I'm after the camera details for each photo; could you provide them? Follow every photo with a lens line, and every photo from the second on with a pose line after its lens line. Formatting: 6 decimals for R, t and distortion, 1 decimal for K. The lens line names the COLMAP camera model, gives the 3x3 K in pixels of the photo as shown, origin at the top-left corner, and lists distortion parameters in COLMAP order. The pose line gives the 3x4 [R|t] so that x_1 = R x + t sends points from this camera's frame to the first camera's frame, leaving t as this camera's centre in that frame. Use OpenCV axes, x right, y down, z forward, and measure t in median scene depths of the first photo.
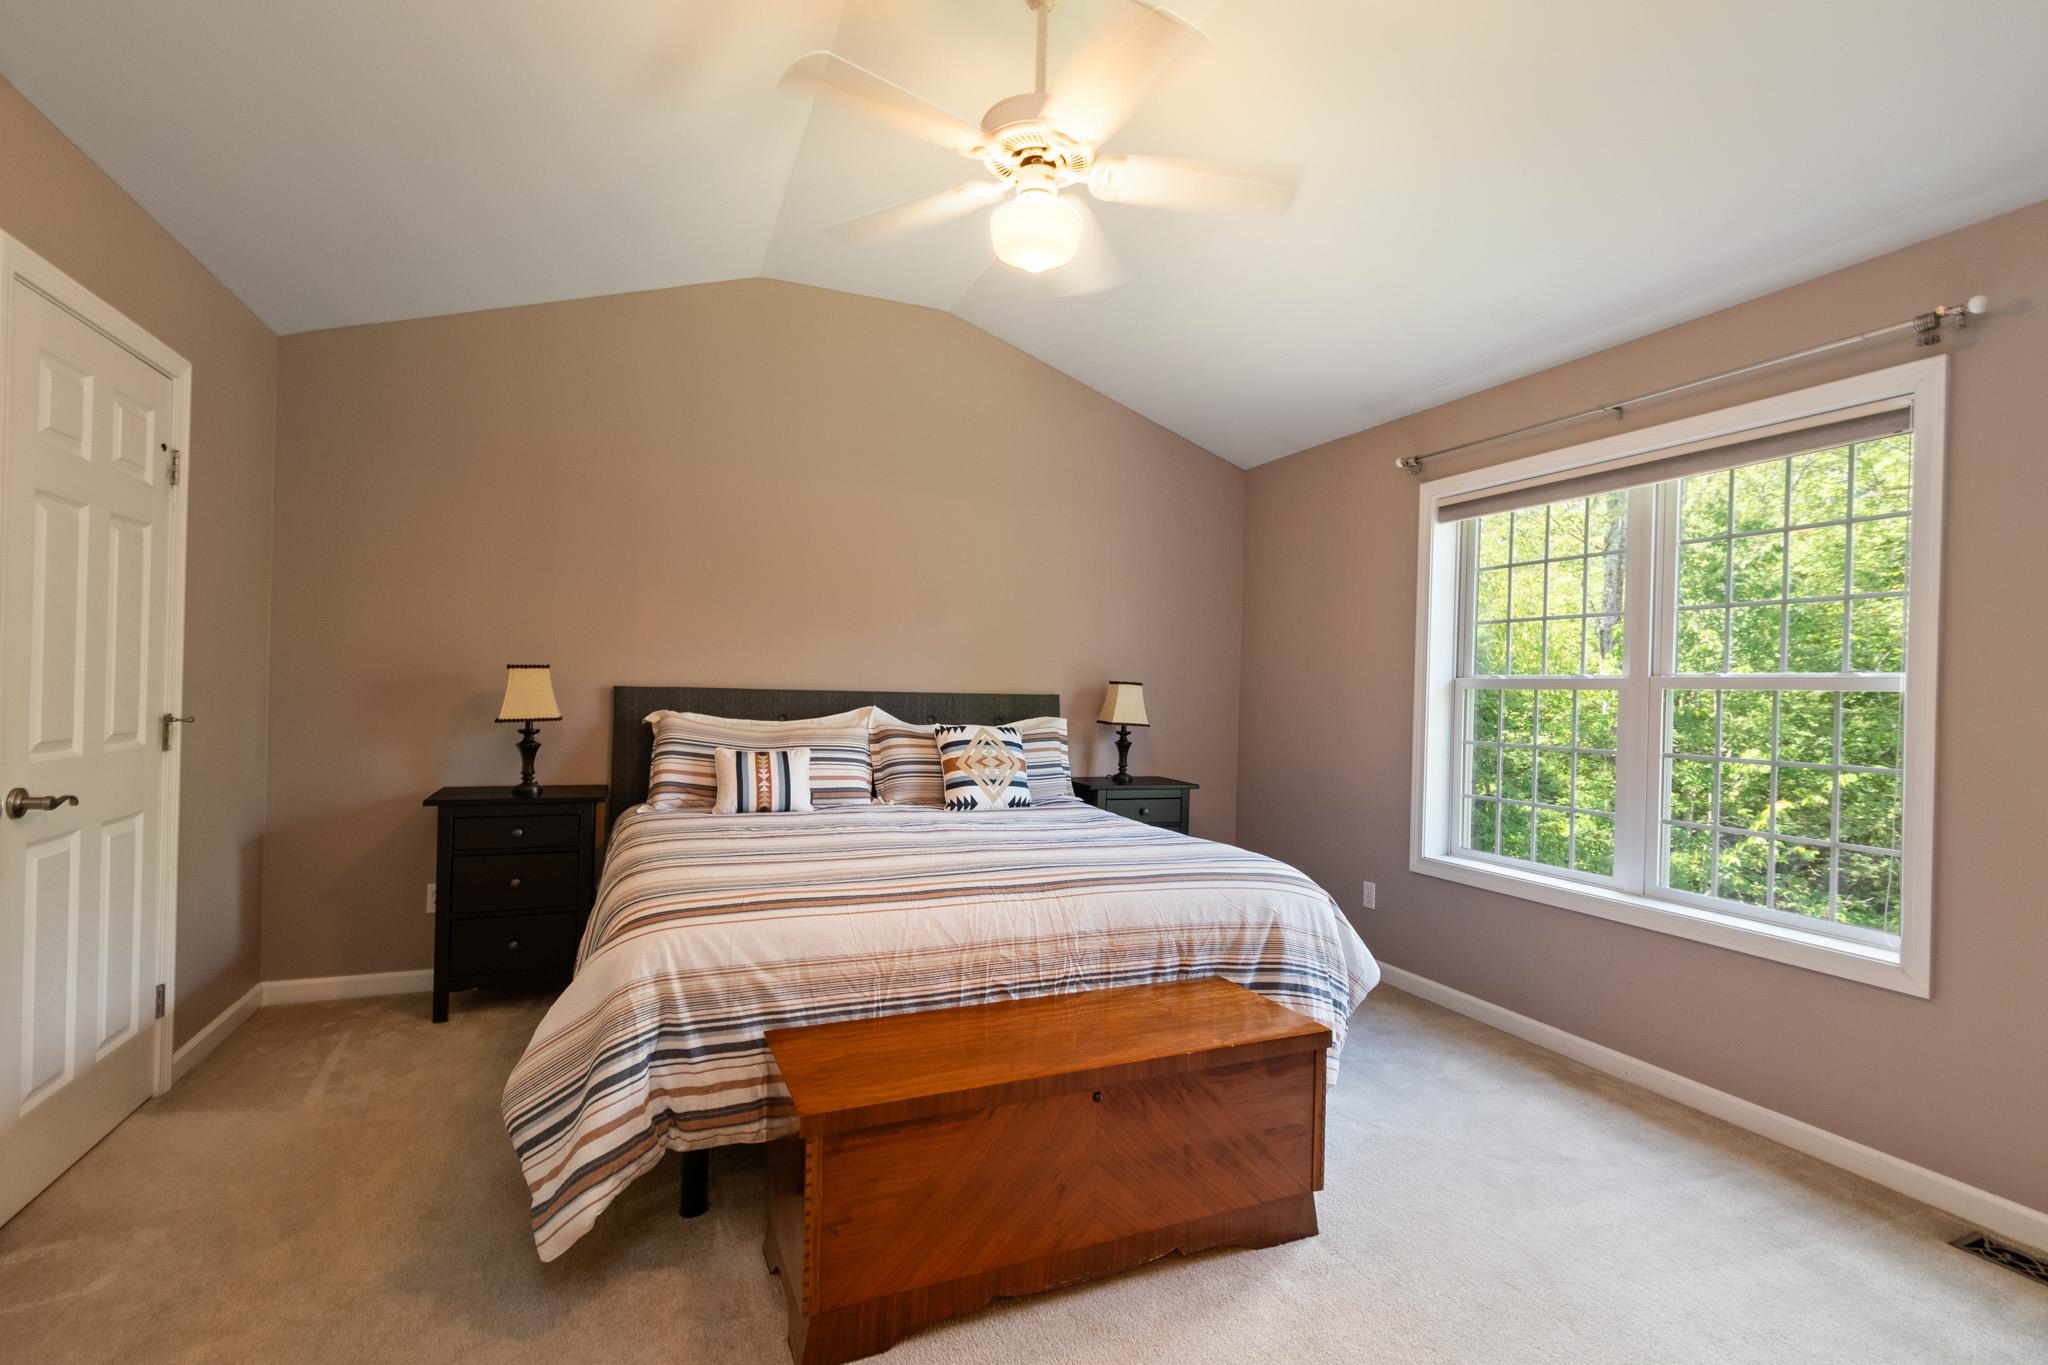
lens RADIAL K [[924.8, 0, 1010.9], [0, 924.8, 688.7], [0, 0, 1]] dist [-0.003409, -0.000820]
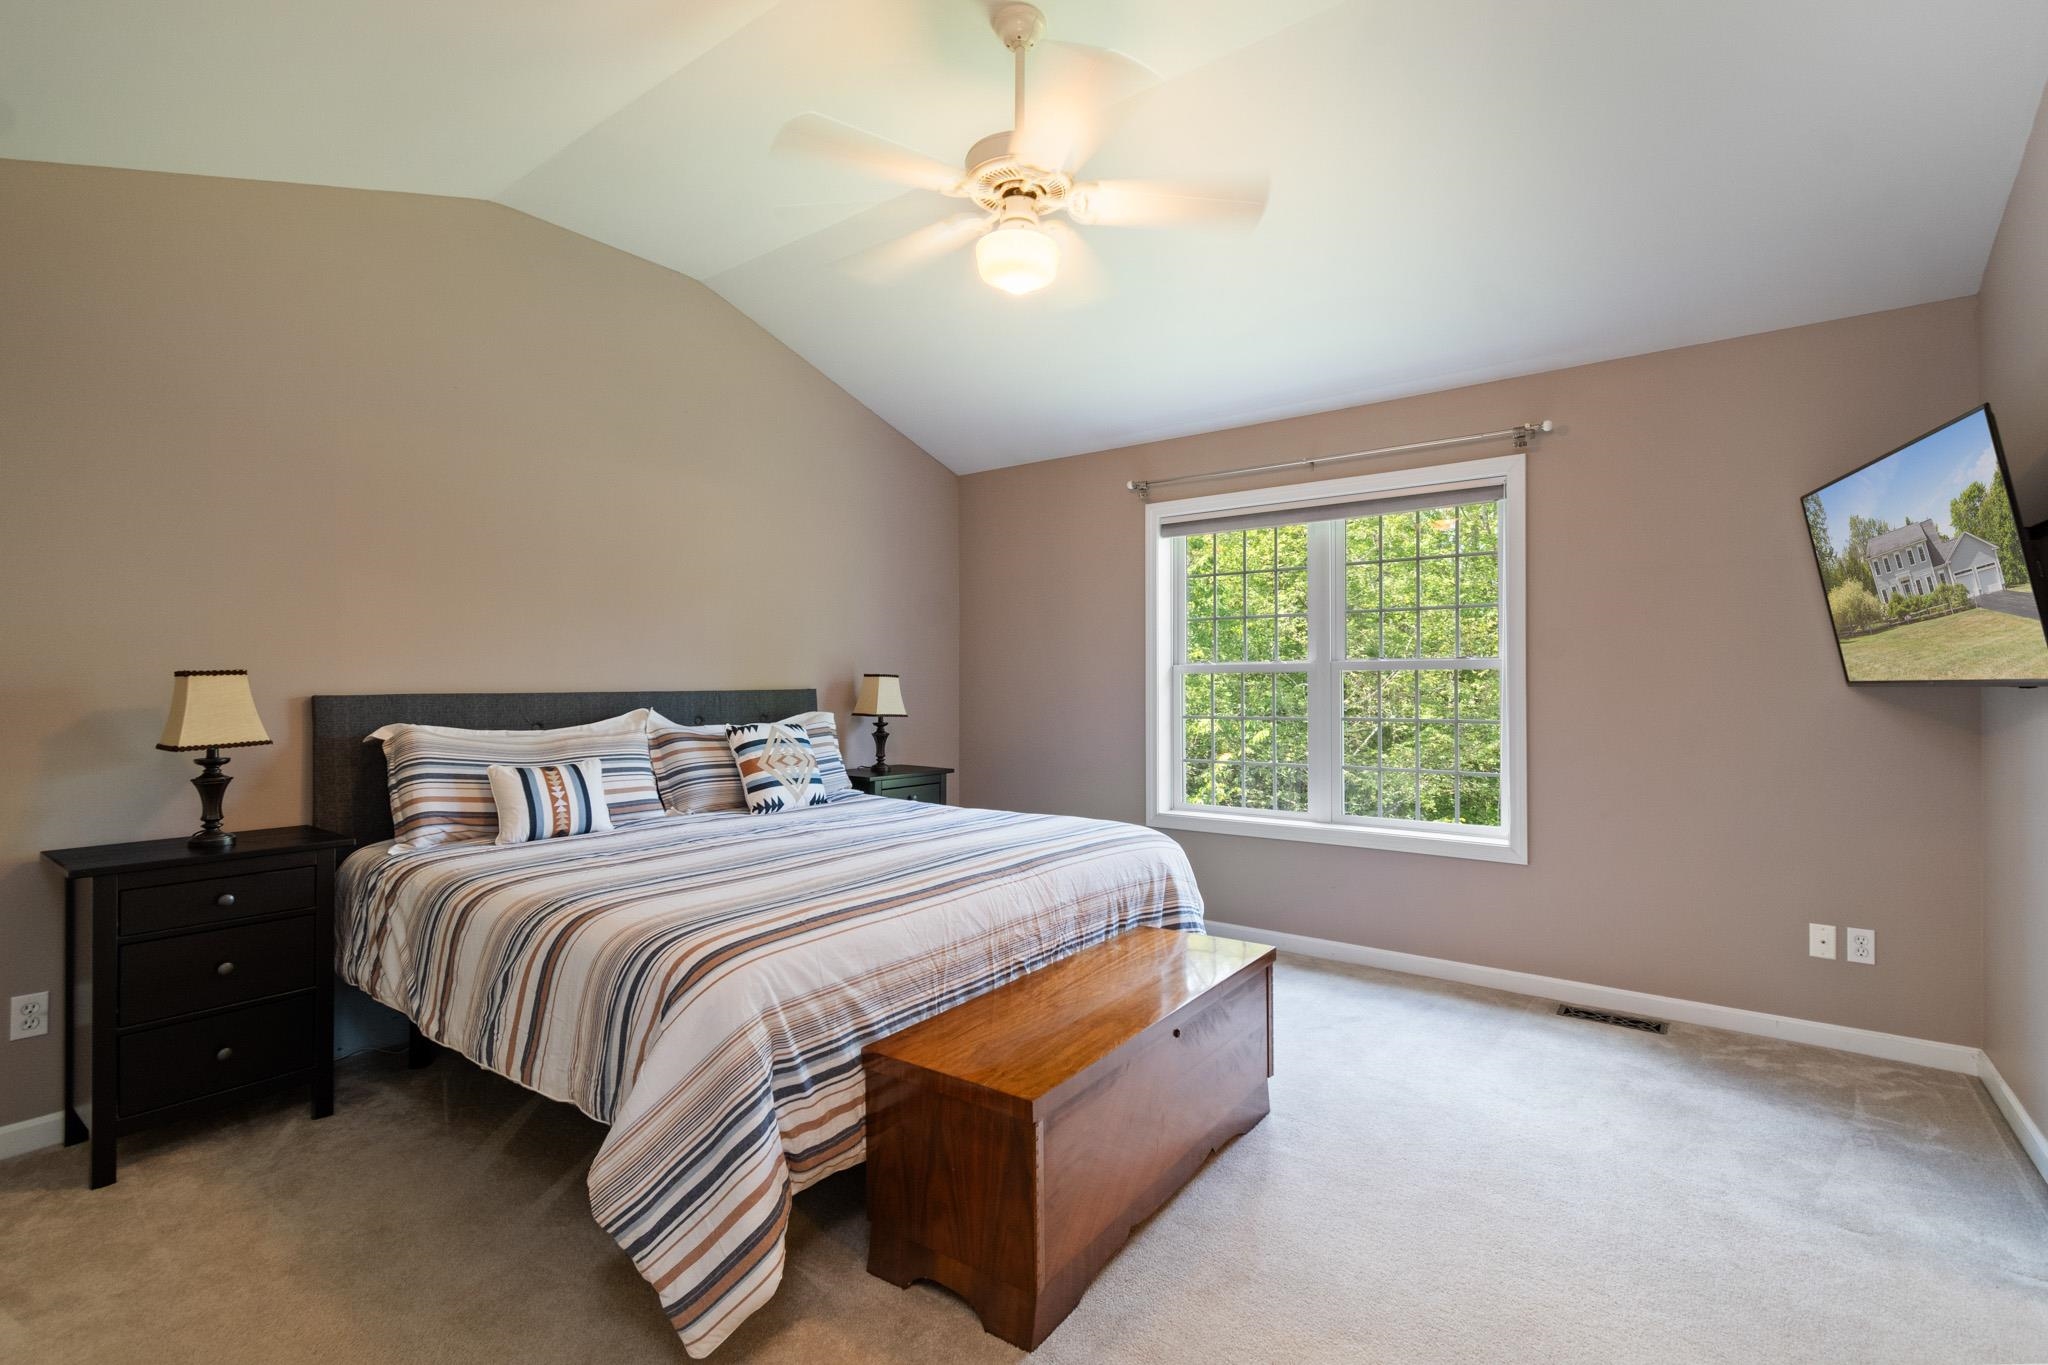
lens RADIAL K [[924.8, 0, 1005.9], [0, 924.8, 679.3], [0, 0, 1]] dist [-0.003409, -0.000820]
pose [[0.865858, -0.026493, 0.499588, -0.484953], [0.025529, 0.999636, 0.008765, -0.013477], [-0.499638, 0.005164, 0.866219, 0.072746]]
